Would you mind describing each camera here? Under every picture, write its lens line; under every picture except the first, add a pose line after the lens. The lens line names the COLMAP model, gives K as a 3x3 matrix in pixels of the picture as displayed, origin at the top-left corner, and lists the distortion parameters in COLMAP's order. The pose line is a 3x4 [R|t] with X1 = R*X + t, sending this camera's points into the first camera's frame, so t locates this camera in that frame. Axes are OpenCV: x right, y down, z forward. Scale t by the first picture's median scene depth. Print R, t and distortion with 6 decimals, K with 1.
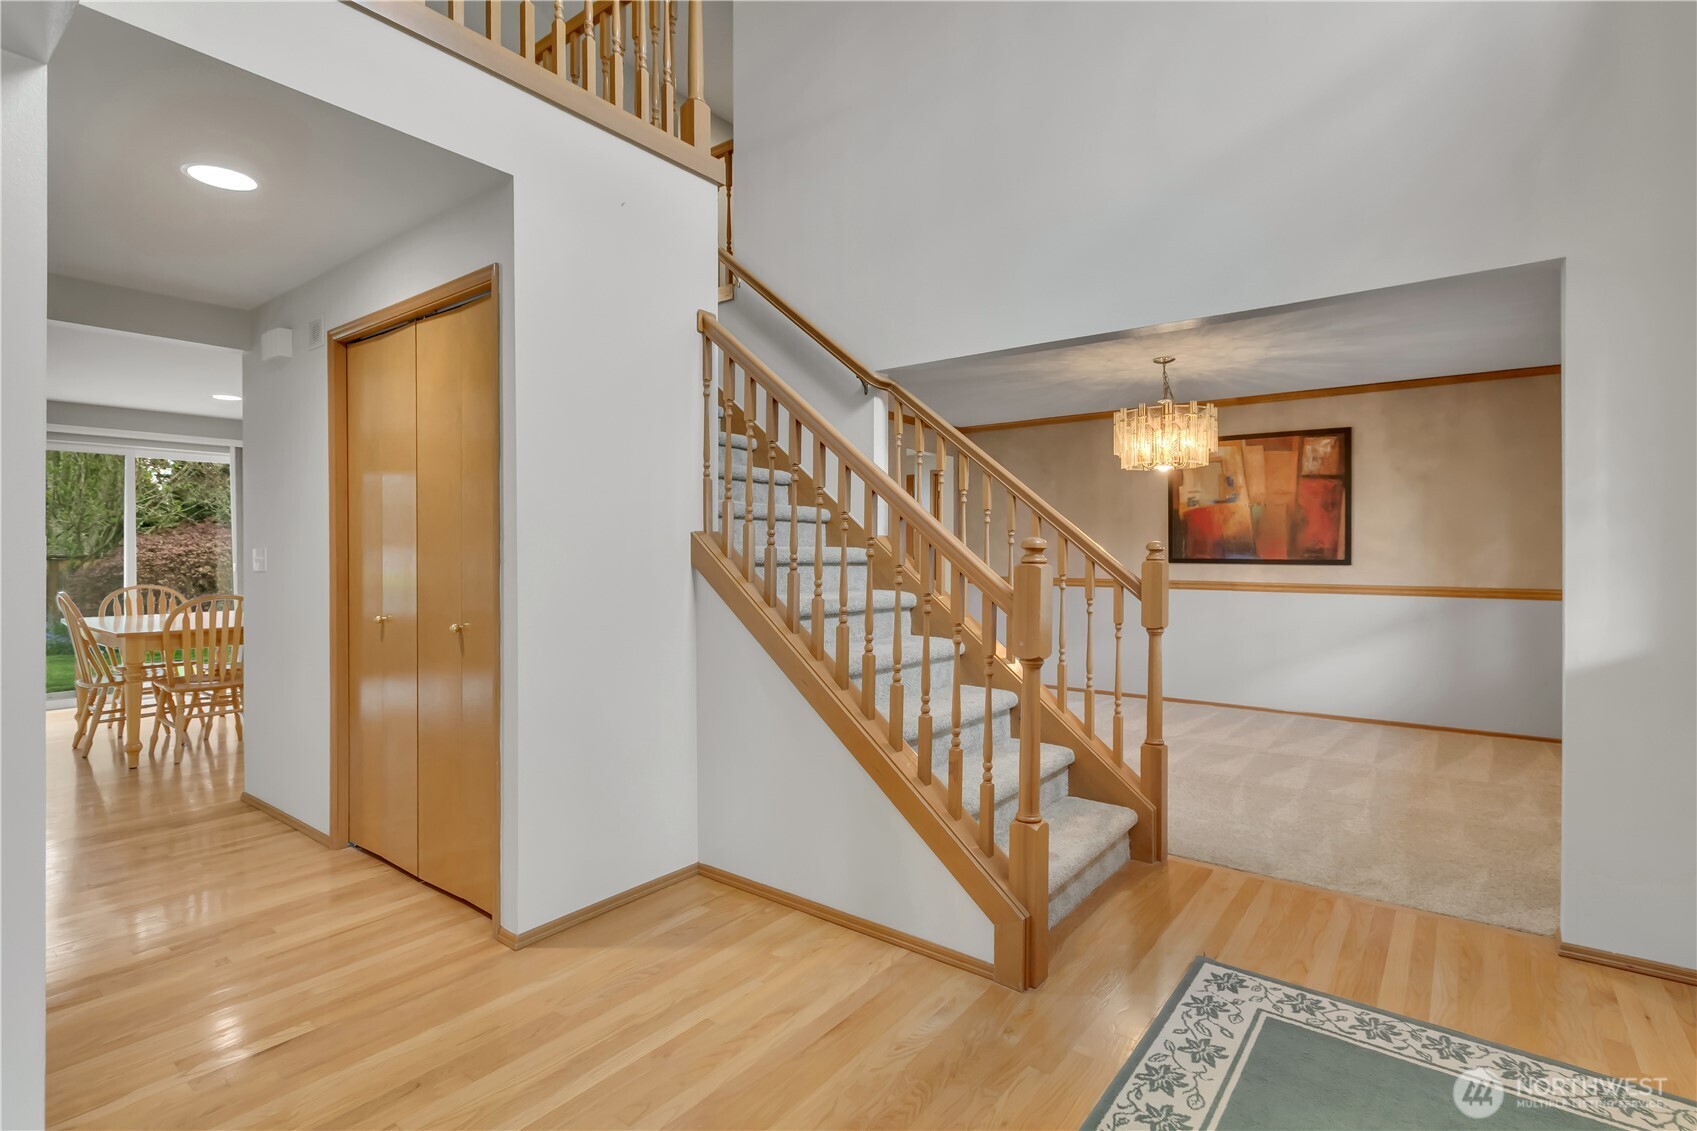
lens RADIAL K [[789.7, 0, 843.8], [0, 789.7, 565.2], [0, 0, 1]] dist [0.003192, -0.000475]
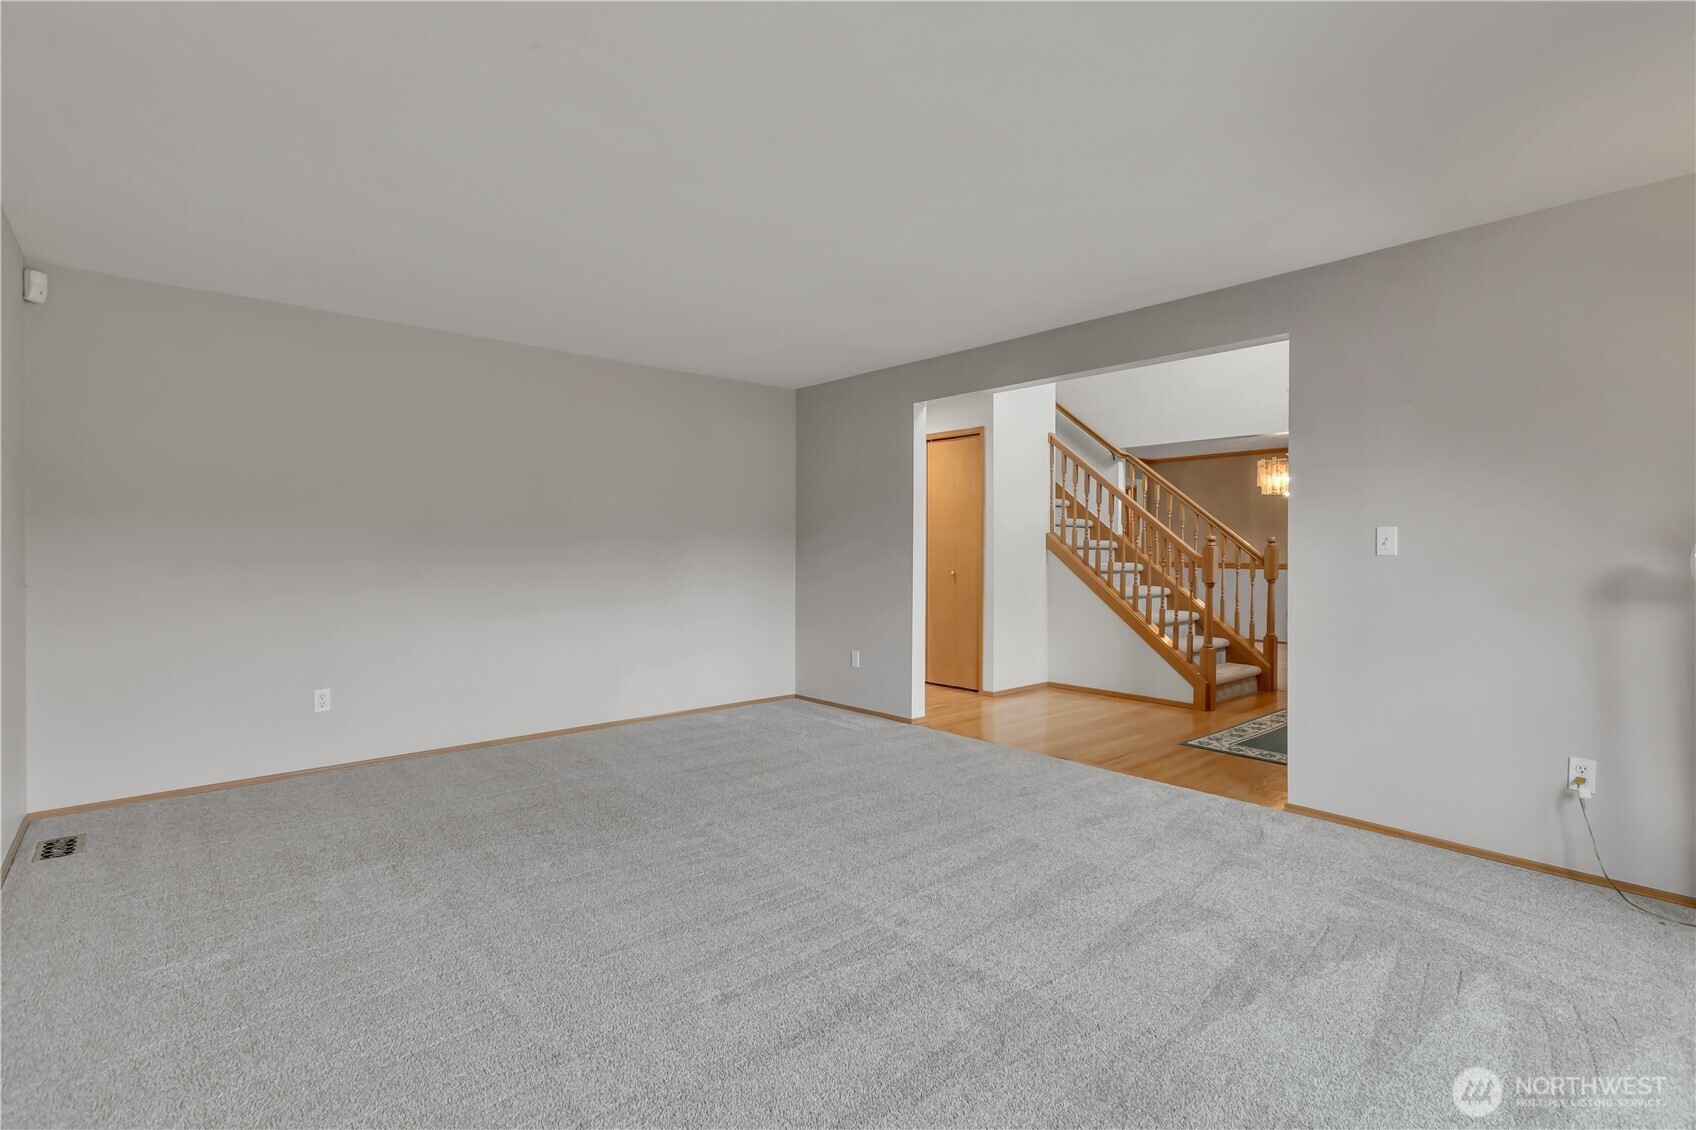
lens RADIAL K [[789.3, 0, 854.3], [0, 789.3, 553.9], [0, 0, 1]] dist [0.003192, -0.000475]
pose [[0.985642, 0.006114, -0.168738, -0.320755], [-0.008083, 0.999907, -0.010983, 0.042878], [0.168655, 0.012189, 0.985600, -1.179560]]
